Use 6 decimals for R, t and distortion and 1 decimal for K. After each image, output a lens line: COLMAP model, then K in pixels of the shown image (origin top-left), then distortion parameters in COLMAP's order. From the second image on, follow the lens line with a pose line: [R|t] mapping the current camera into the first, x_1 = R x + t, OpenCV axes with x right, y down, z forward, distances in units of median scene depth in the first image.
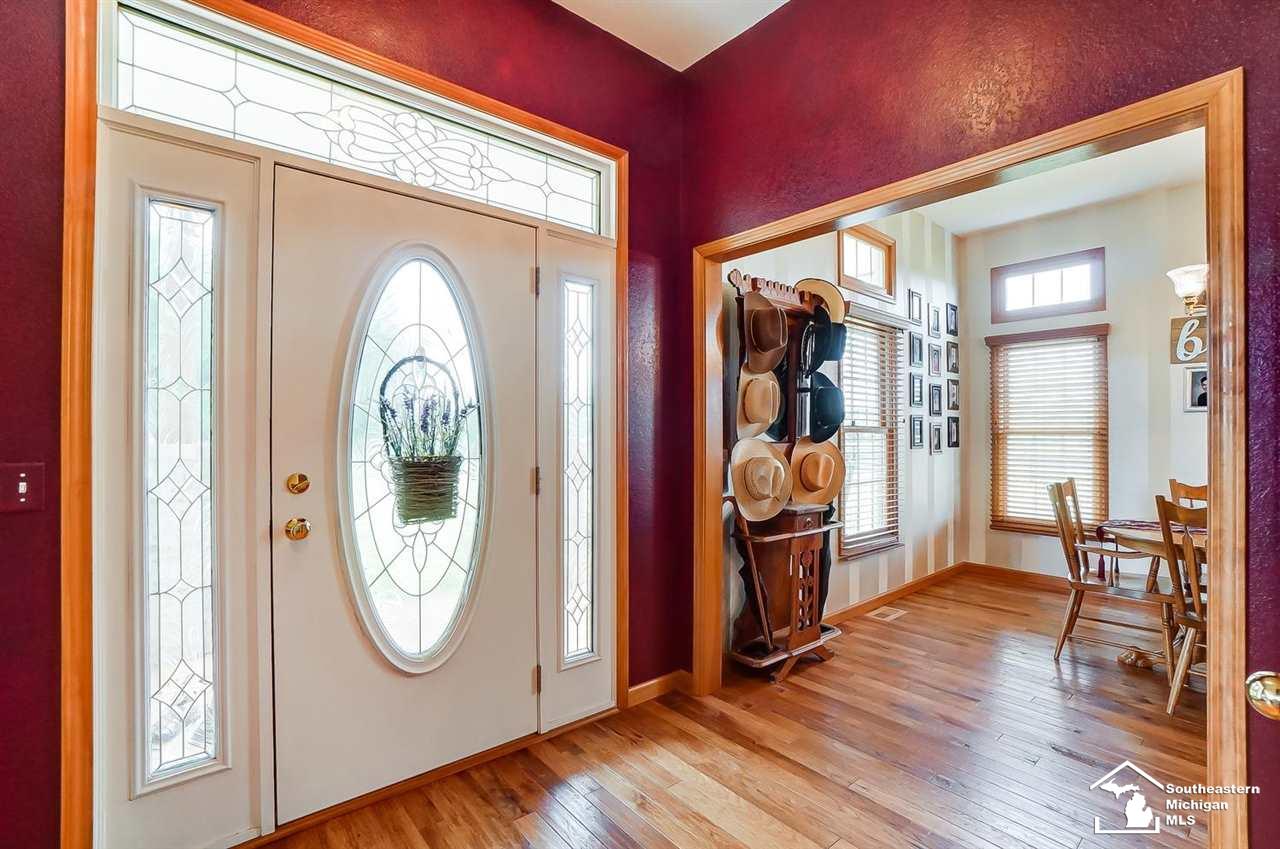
lens RADIAL K [[571.3, 0, 641.4], [0, 571.3, 427.8], [0, 0, 1]] dist [-0.043878, 0.001013]
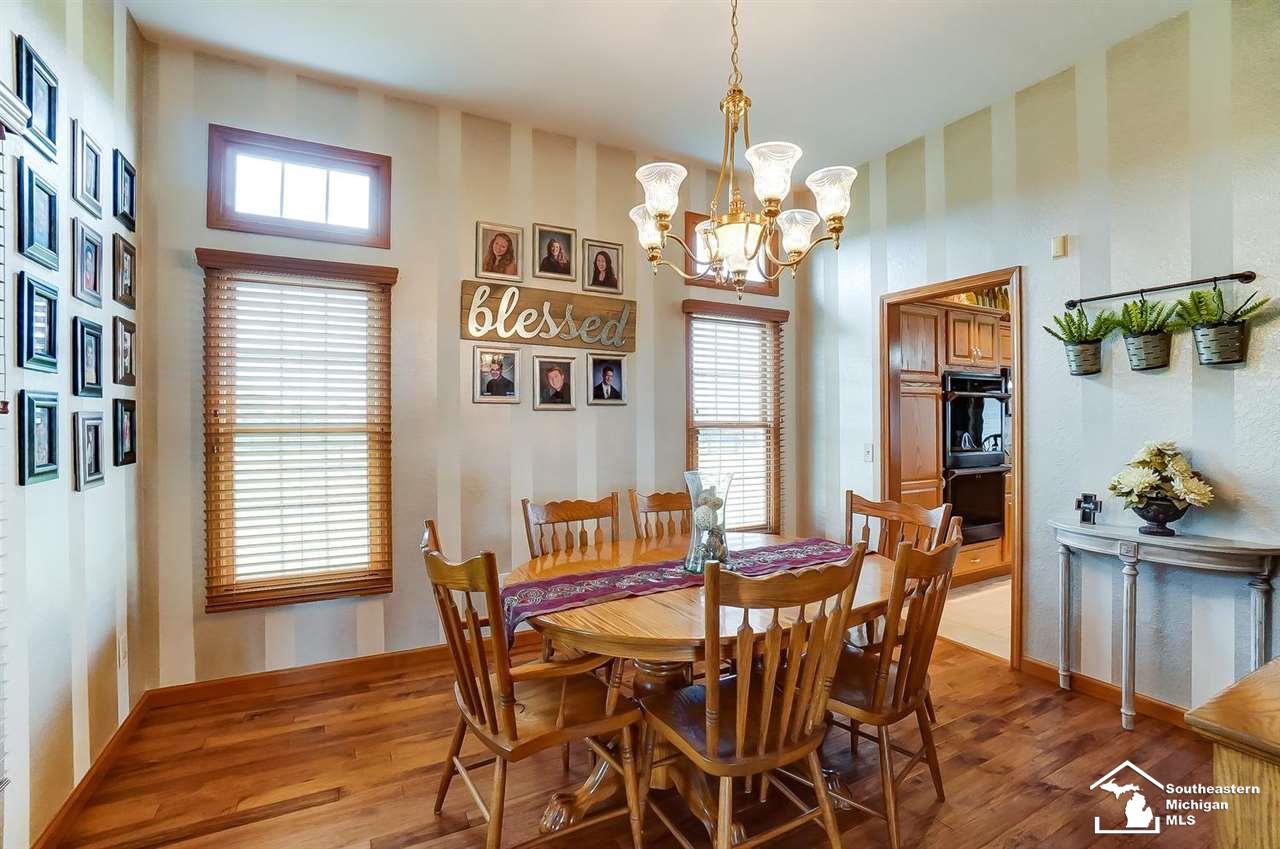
lens RADIAL K [[571.3, 0, 633.9], [0, 571.3, 419.8], [0, 0, 1]] dist [-0.043878, 0.001013]
pose [[0.233219, -0.002601, 0.972421, 0.218148], [-0.002588, 0.999991, 0.003296, -0.005678], [-0.972421, -0.003285, 0.233210, 0.505057]]
